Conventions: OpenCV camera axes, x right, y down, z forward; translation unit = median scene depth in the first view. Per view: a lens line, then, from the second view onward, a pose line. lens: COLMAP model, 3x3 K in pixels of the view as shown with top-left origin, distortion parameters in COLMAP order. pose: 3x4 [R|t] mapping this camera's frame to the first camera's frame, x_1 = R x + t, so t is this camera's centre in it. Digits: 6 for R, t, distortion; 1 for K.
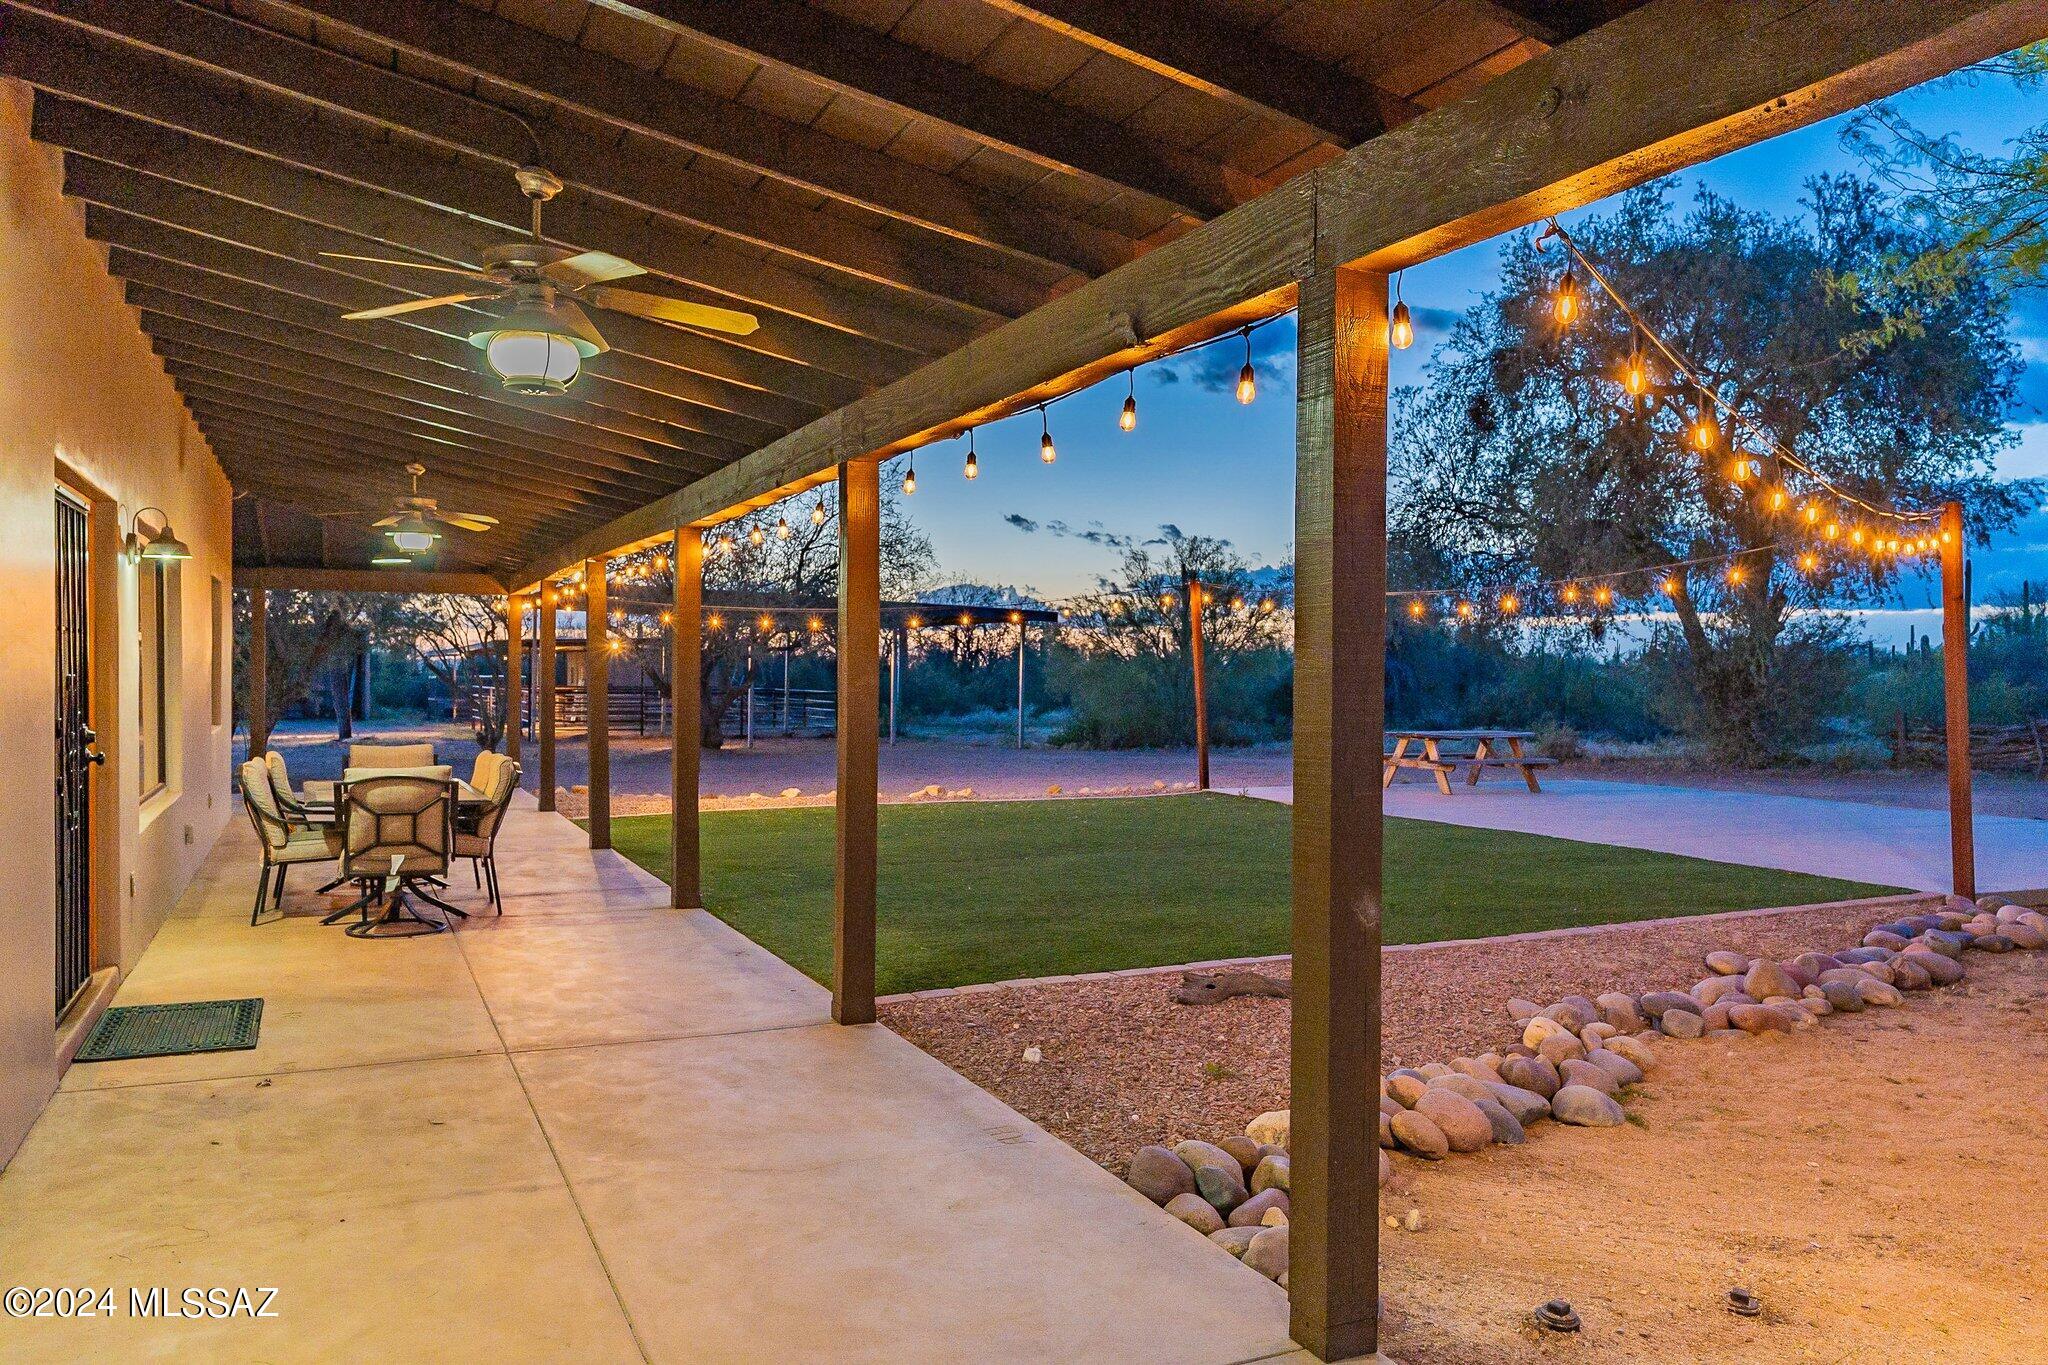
lens RADIAL K [[1466.0, 0, 1019.9], [0, 1466.0, 677.5], [0, 0, 1]] dist [-0.000563, 0.000172]
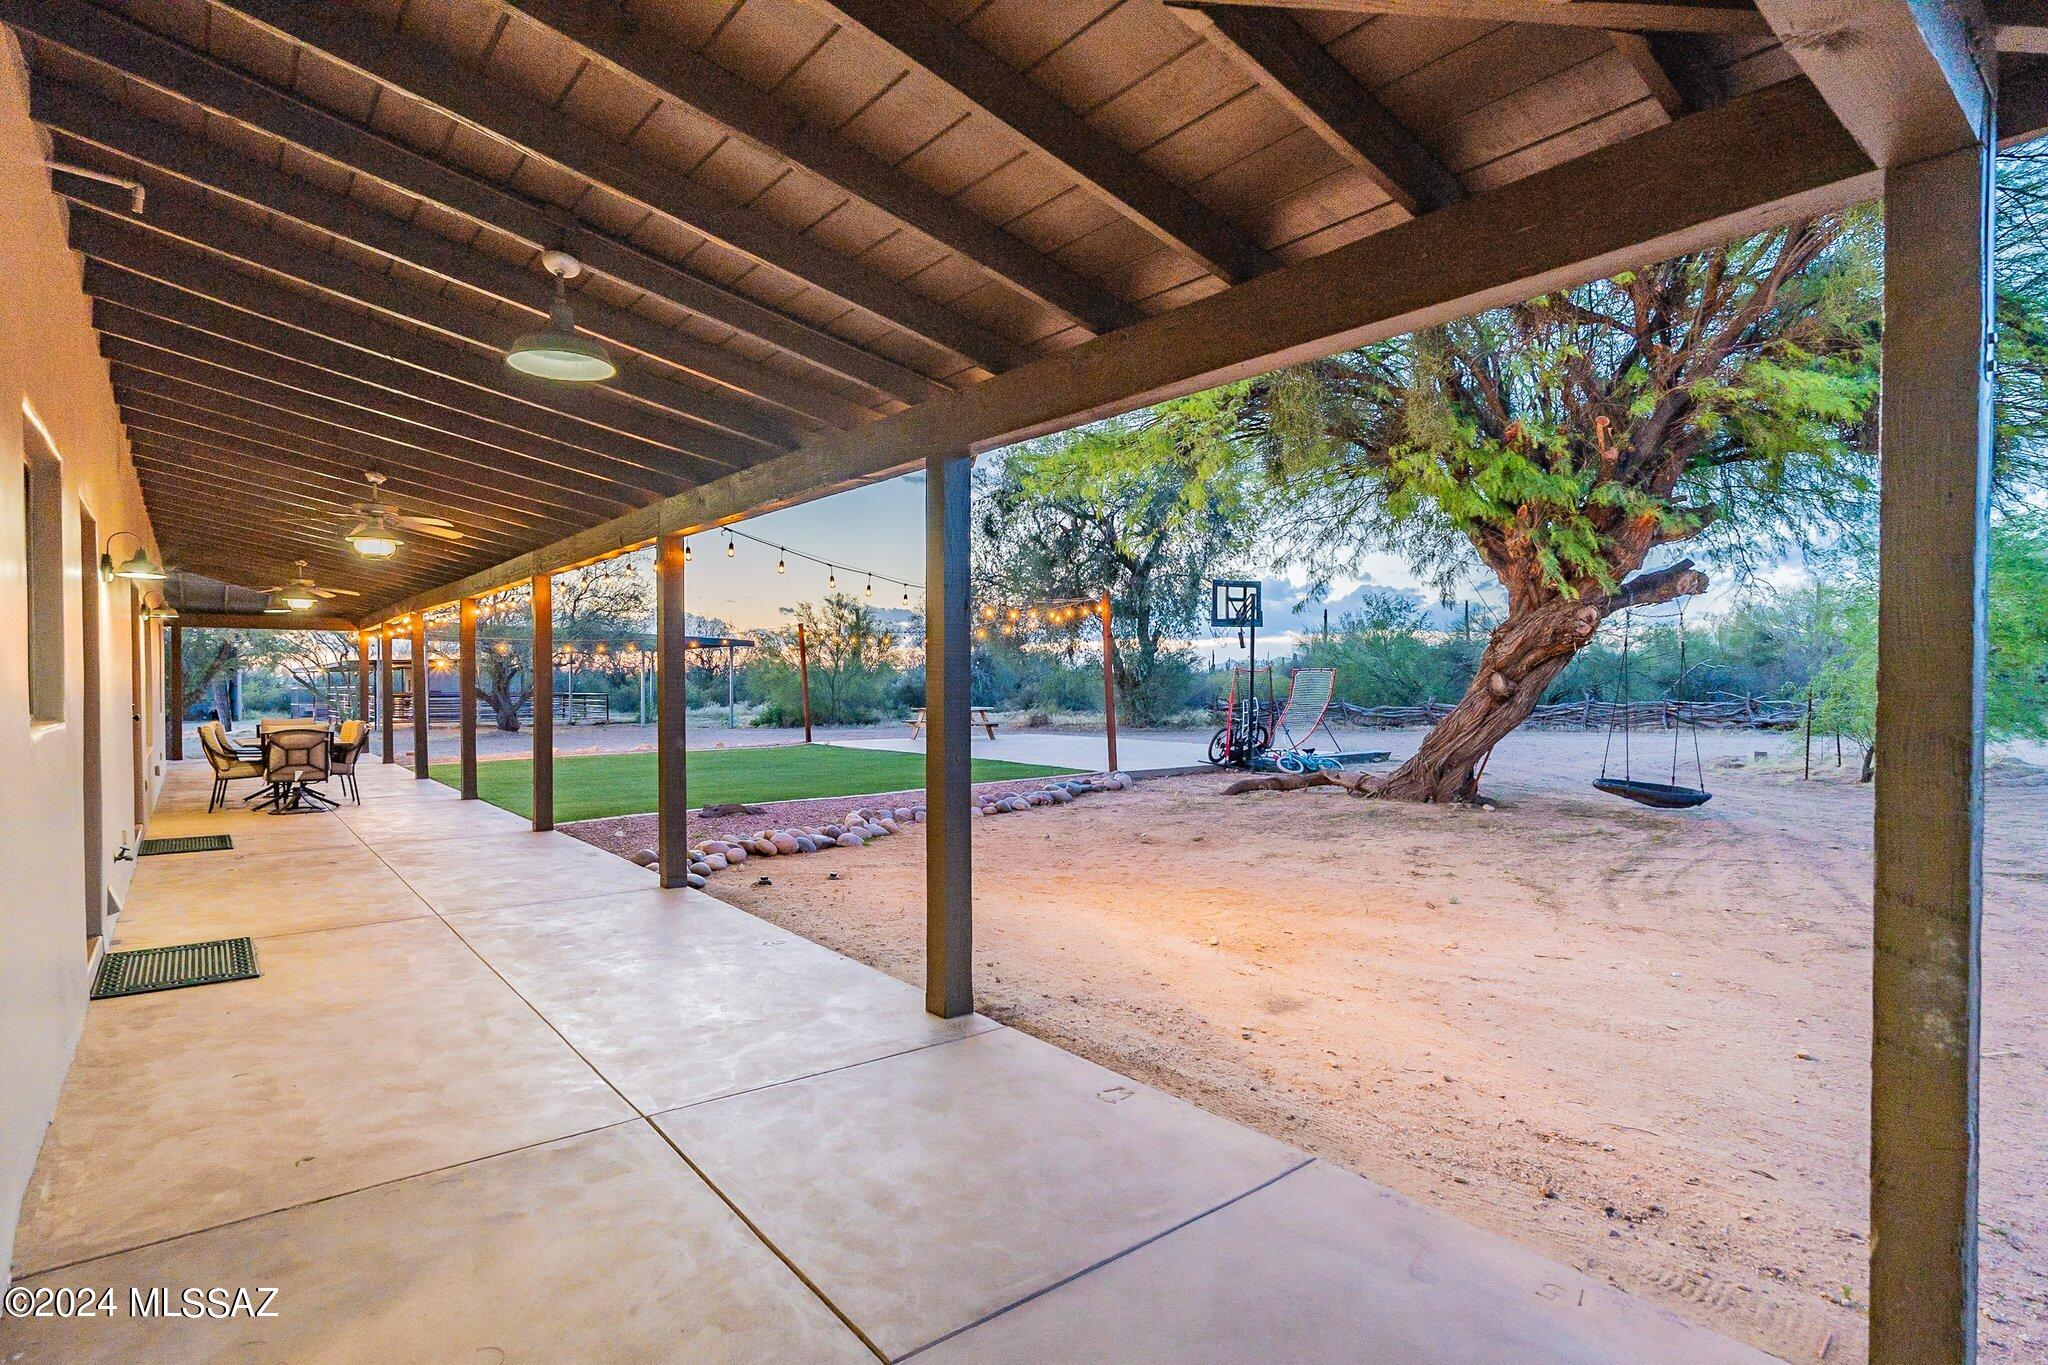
lens RADIAL K [[1041.7, 0, 1033.7], [0, 1041.7, 689.5], [0, 0, 1]] dist [0.003363, 0.000317]
pose [[0.971169, -0.012683, 0.238055, 0.105458], [0.011724, 0.999916, 0.005442, 0.010435], [-0.238104, -0.002494, 0.971236, -0.315153]]
